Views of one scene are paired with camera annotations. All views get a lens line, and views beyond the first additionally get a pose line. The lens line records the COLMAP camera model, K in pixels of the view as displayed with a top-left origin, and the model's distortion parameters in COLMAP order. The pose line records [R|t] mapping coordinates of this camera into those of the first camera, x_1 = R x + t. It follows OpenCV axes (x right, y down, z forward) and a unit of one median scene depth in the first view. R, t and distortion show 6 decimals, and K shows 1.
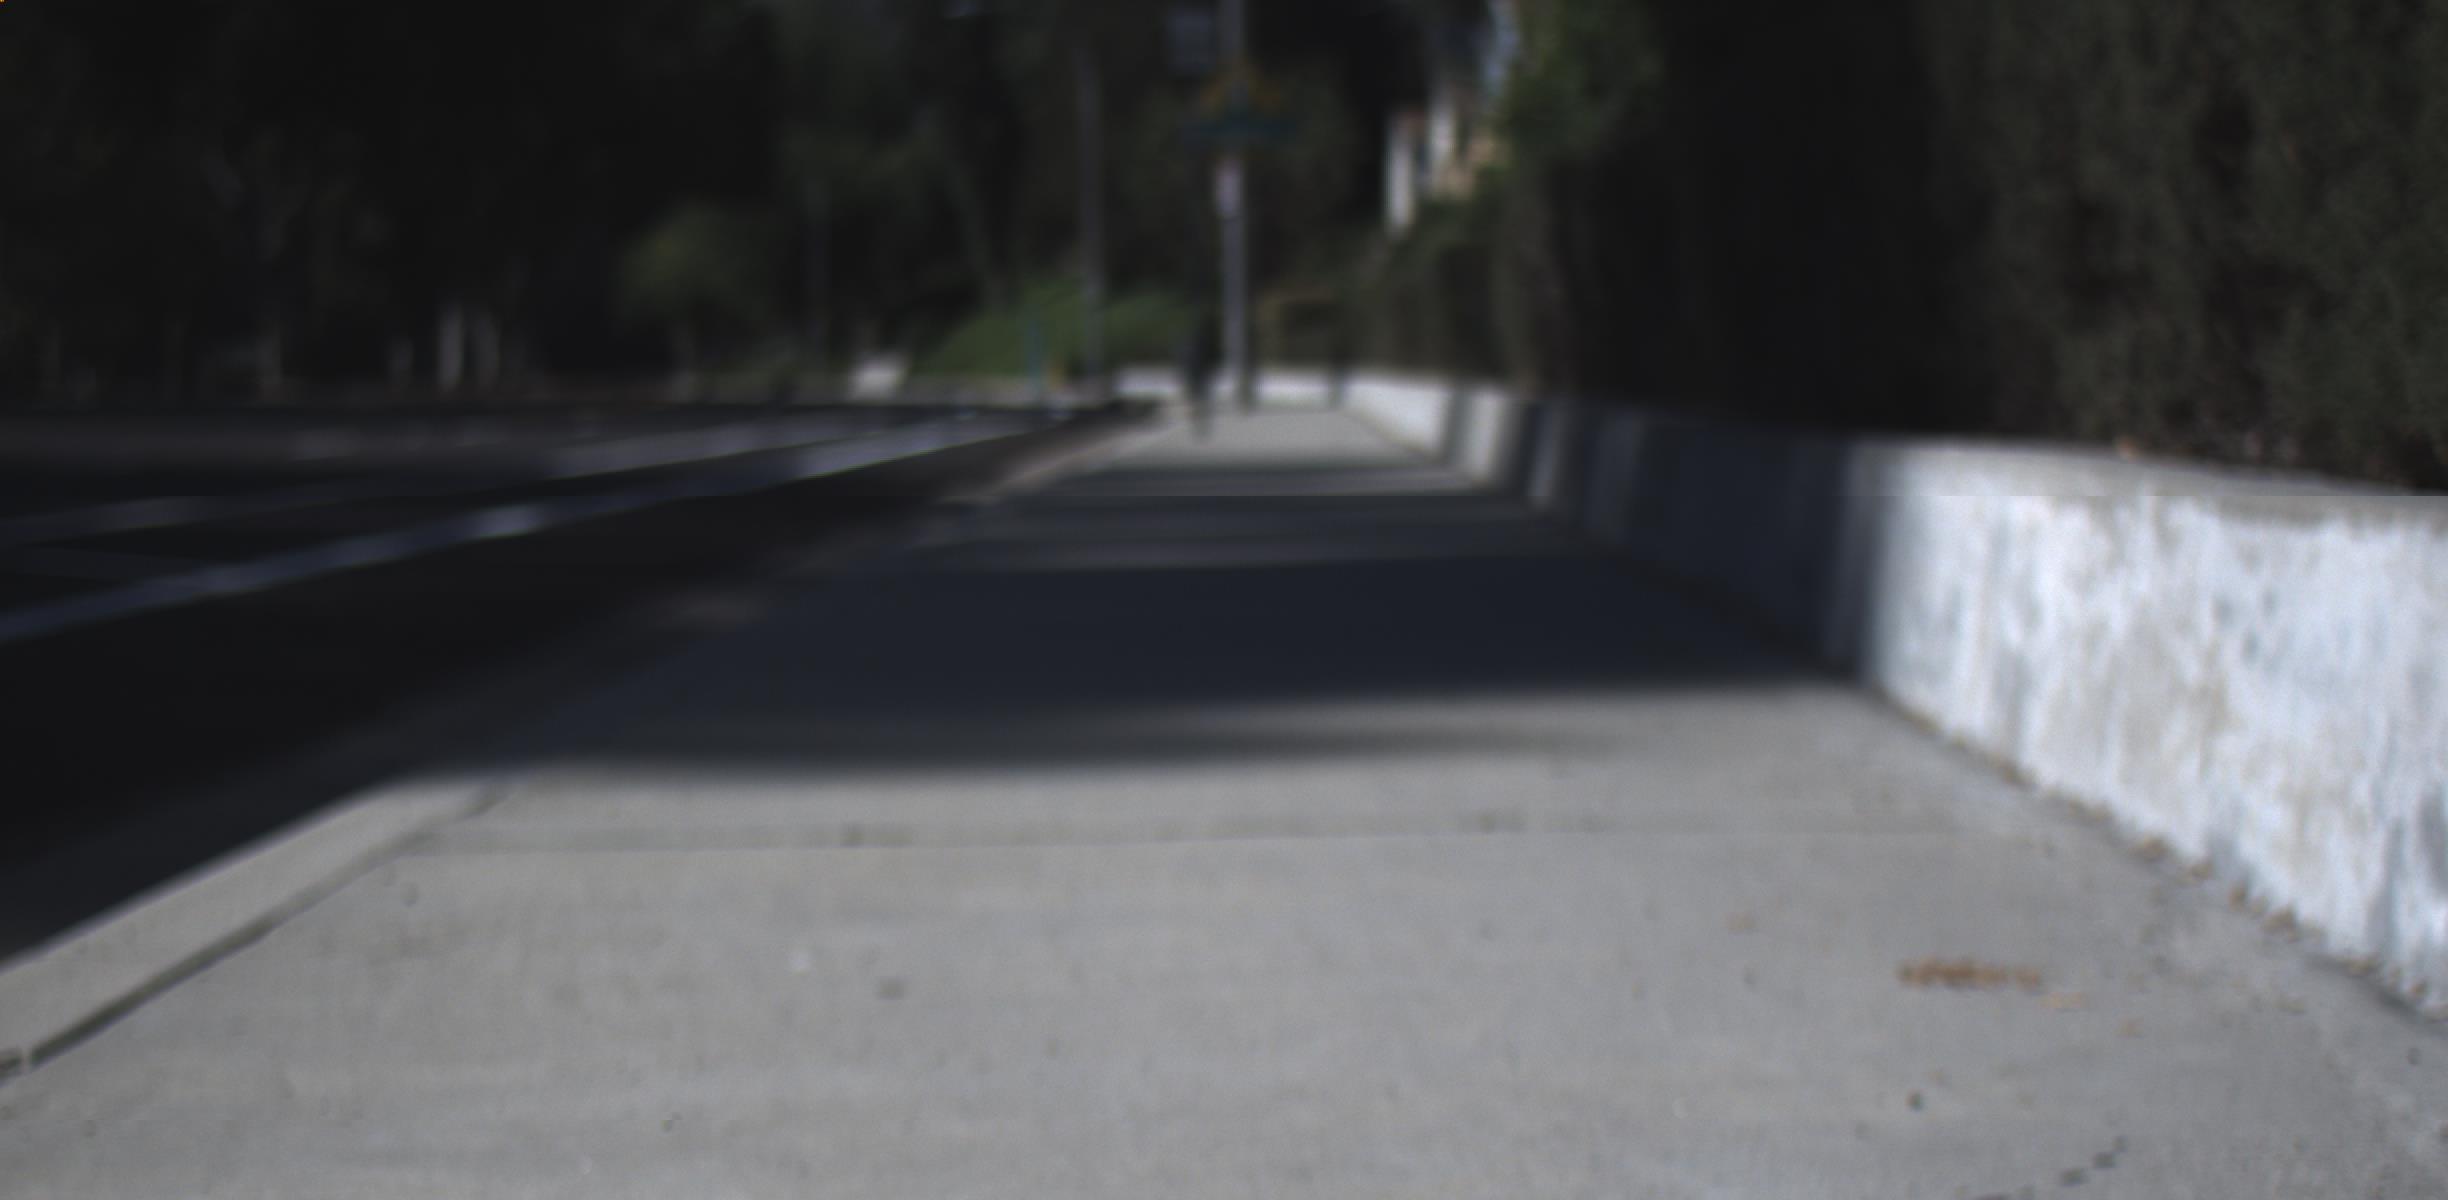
lens RADIAL K [[4576.0, 0, 1197.7], [0, 4576.0, 598.9], [0, 0, 1]] dist [-0.027622, 0.042031]
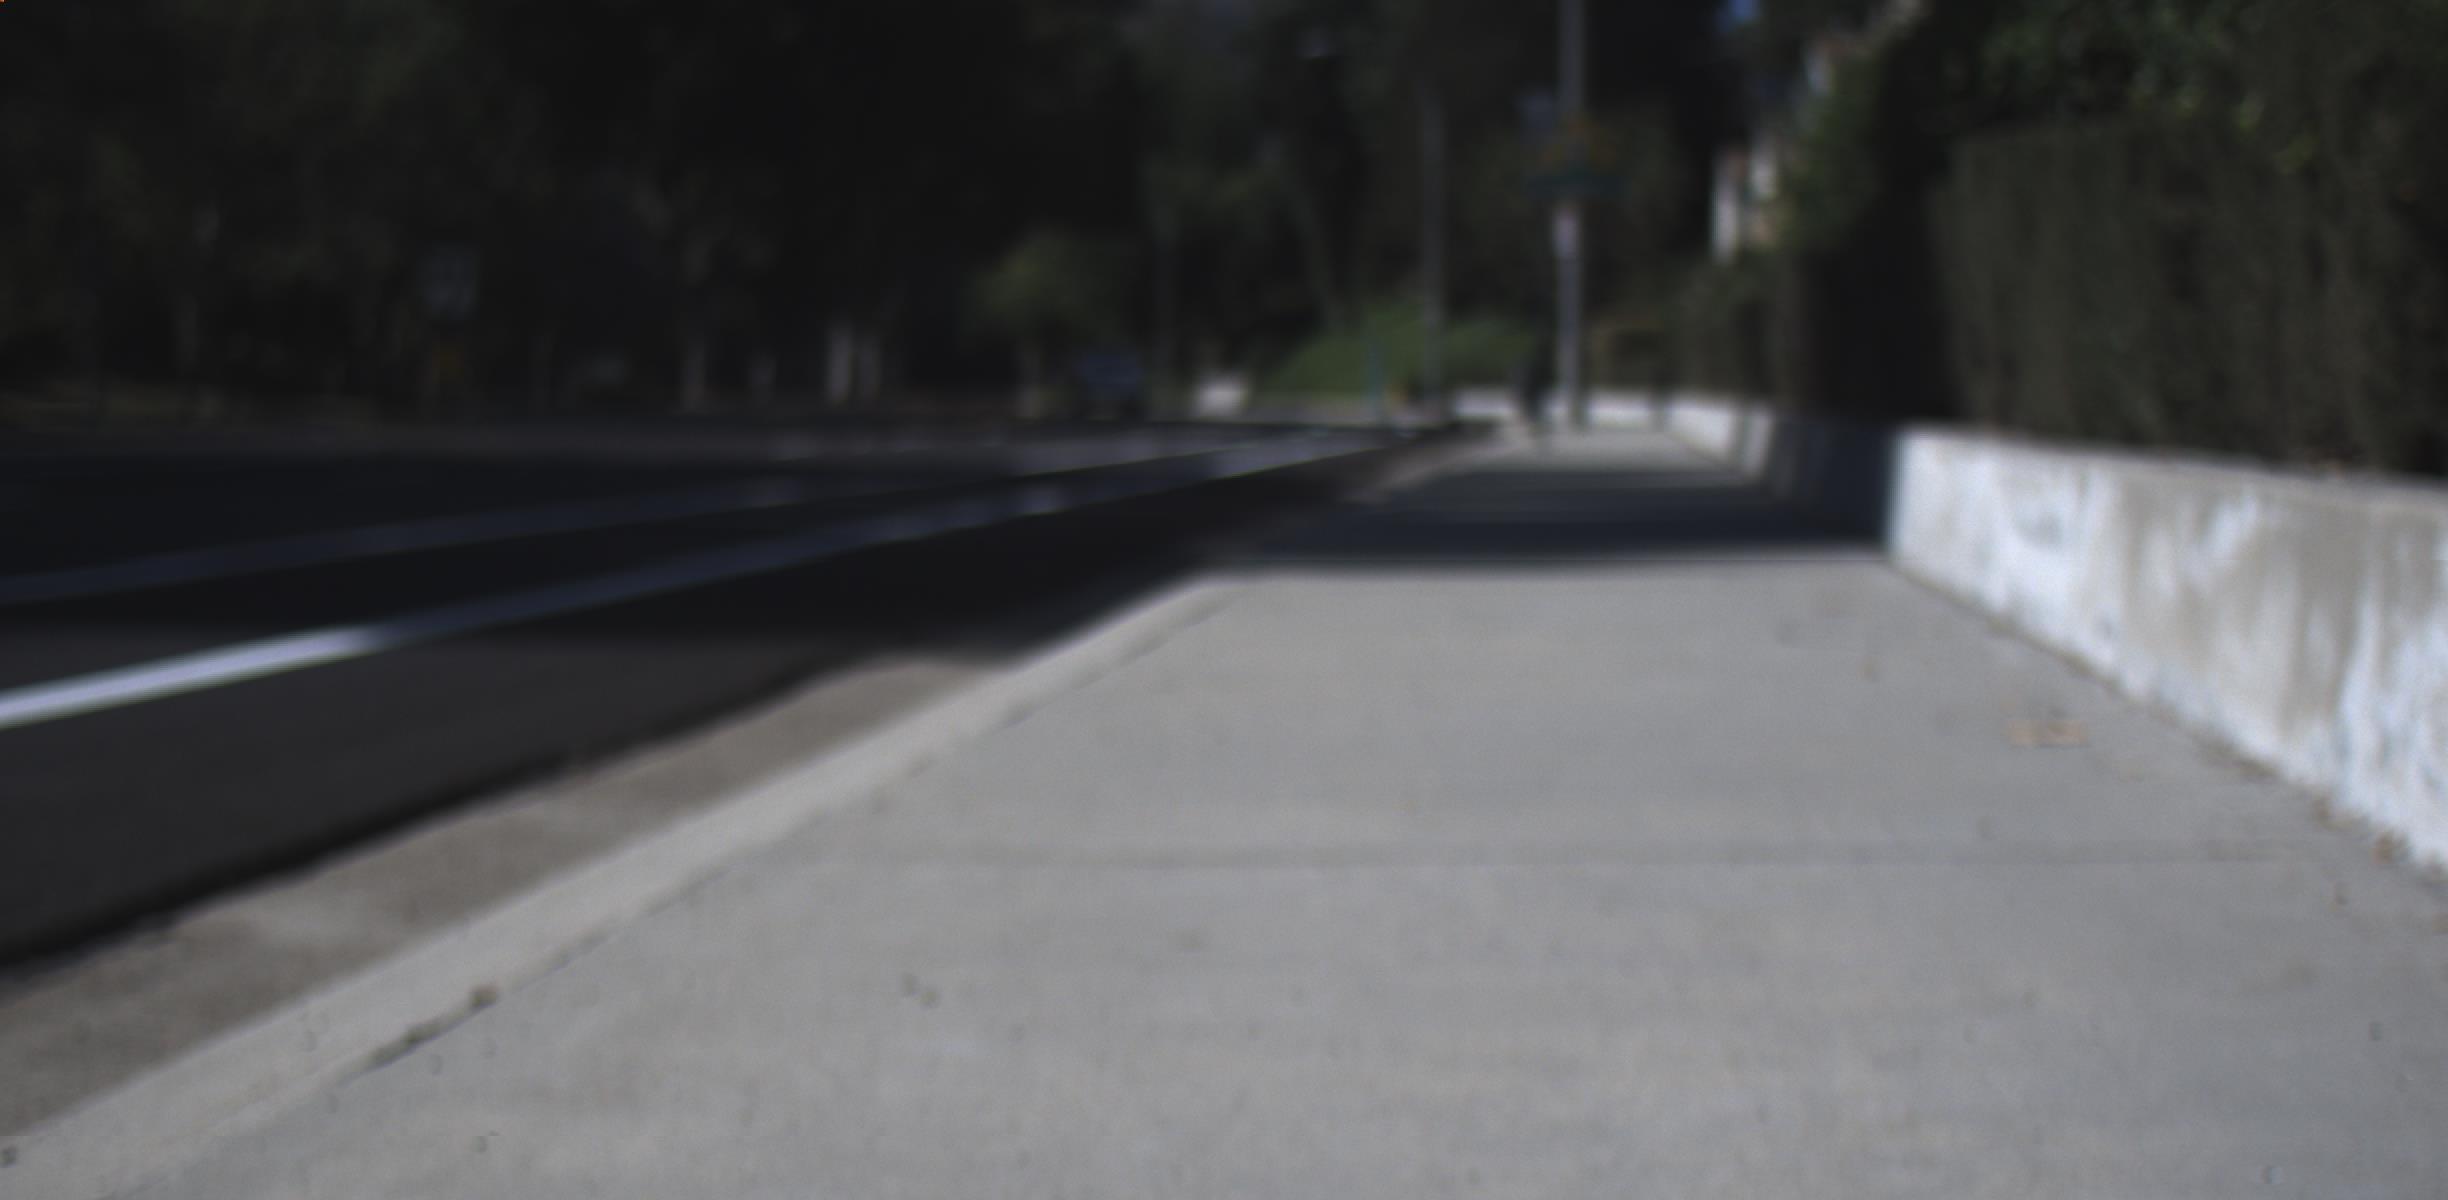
lens RADIAL K [[4576.0, 0, 1197.7], [0, 4576.0, 598.9], [0, 0, 1]] dist [-0.027622, 0.042031]
pose [[0.997332, 0.014233, -0.071595, -0.000839], [-0.014558, 0.999886, -0.004019, 0.003213], [0.071529, 0.005051, 0.997426, -0.064517]]
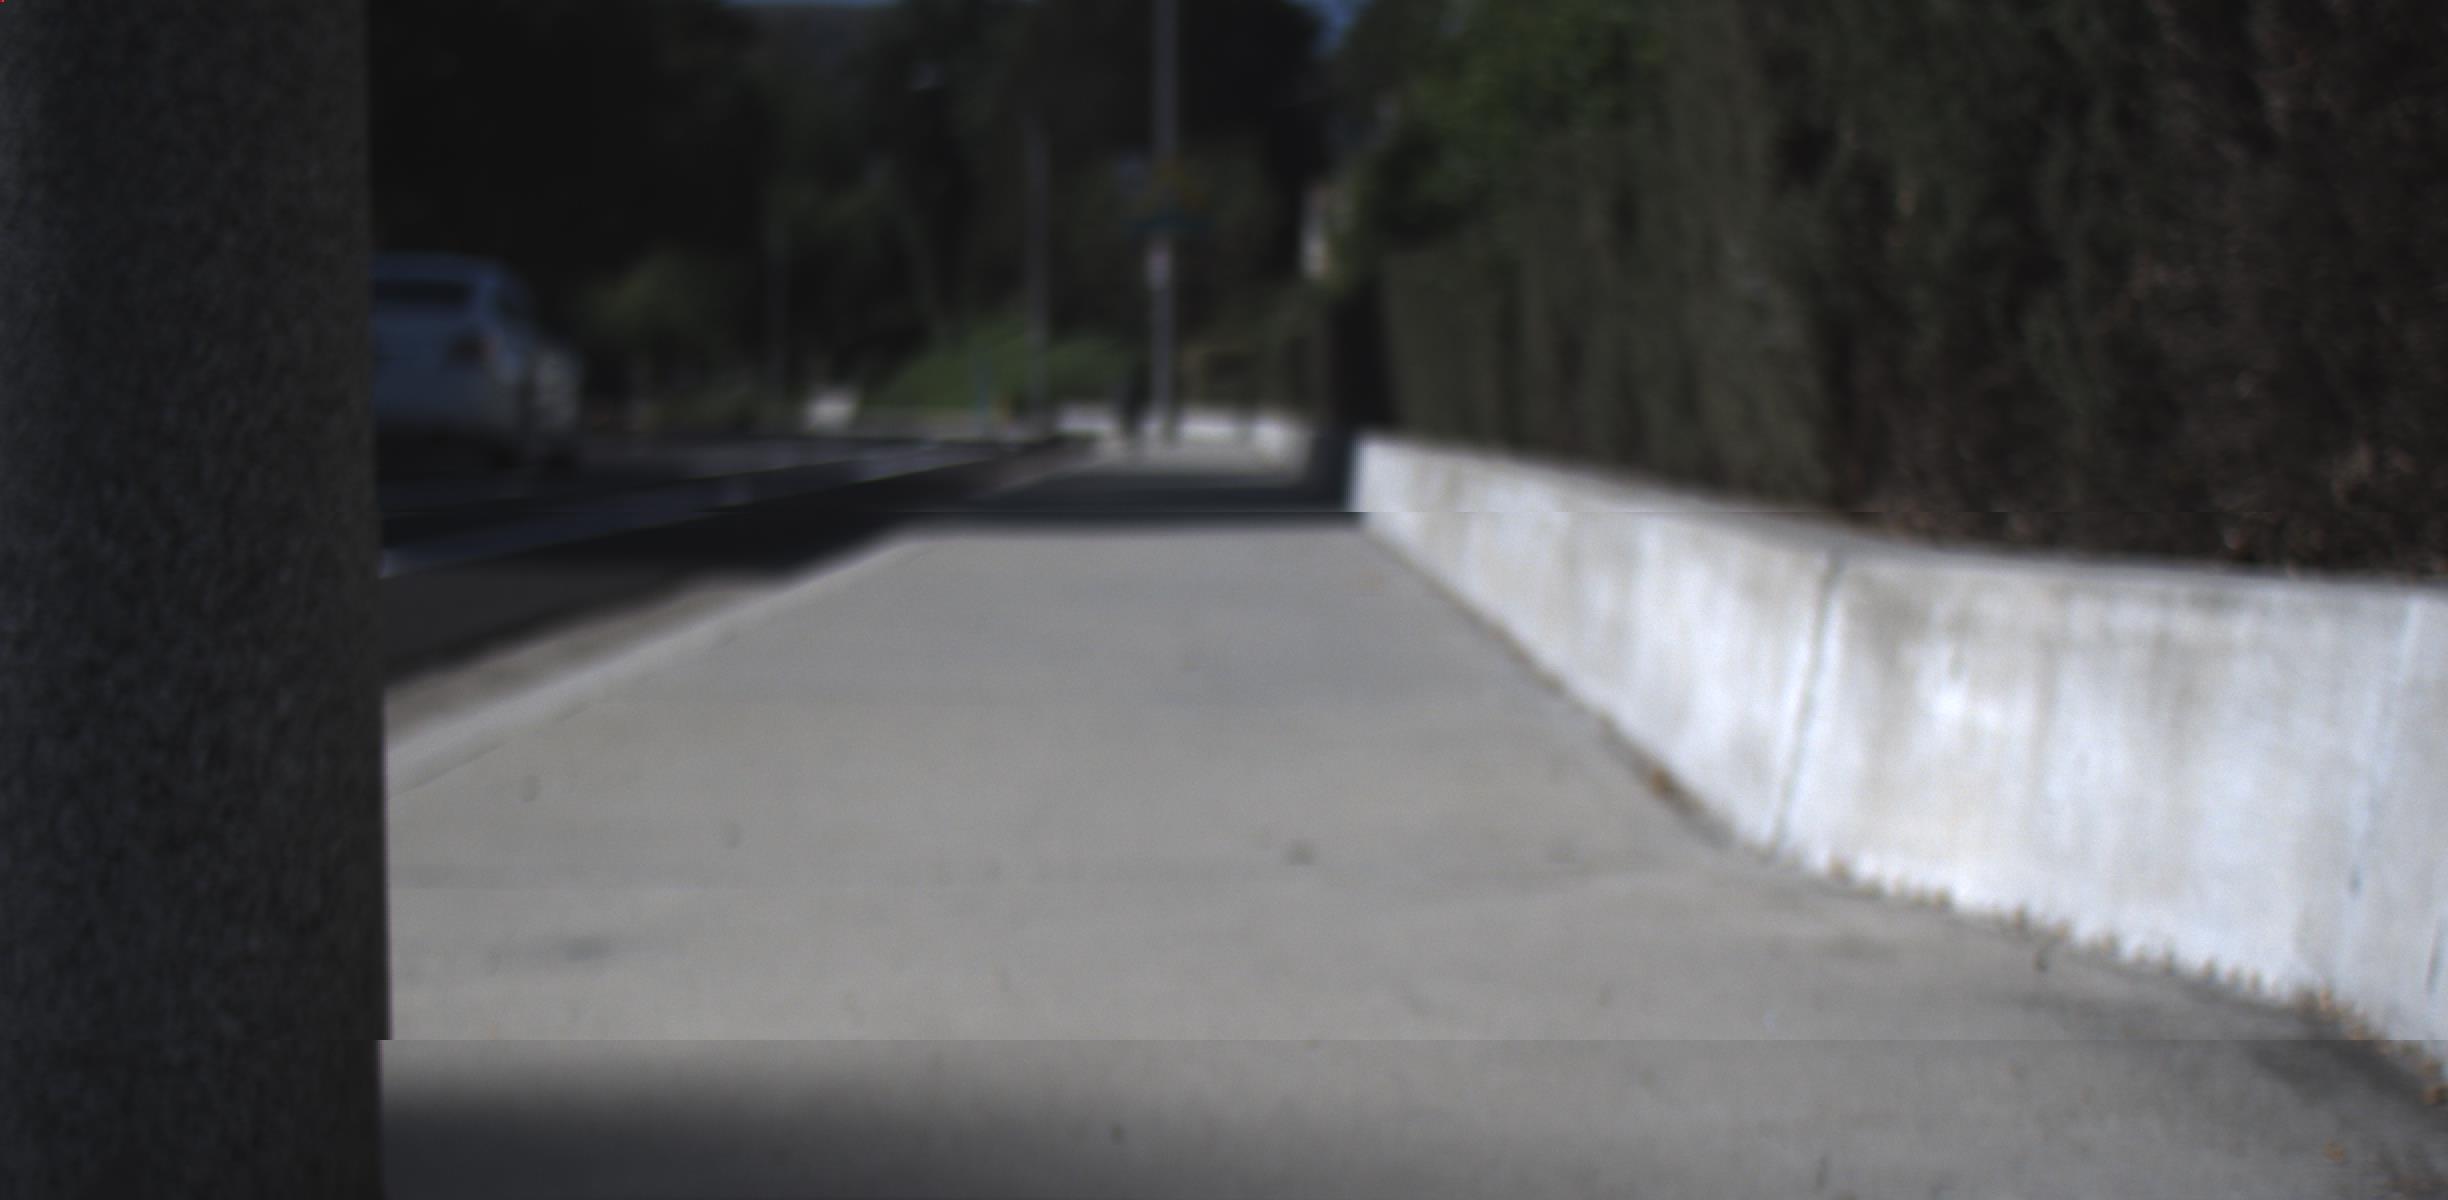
lens RADIAL K [[4576.0, 0, 1197.7], [0, 4576.0, 598.9], [0, 0, 1]] dist [-0.027622, 0.042031]
pose [[0.999693, 0.019332, 0.015529, -0.000247], [-0.019197, 0.999777, -0.008786, 0.006399], [-0.015696, 0.008486, 0.999841, -0.128716]]
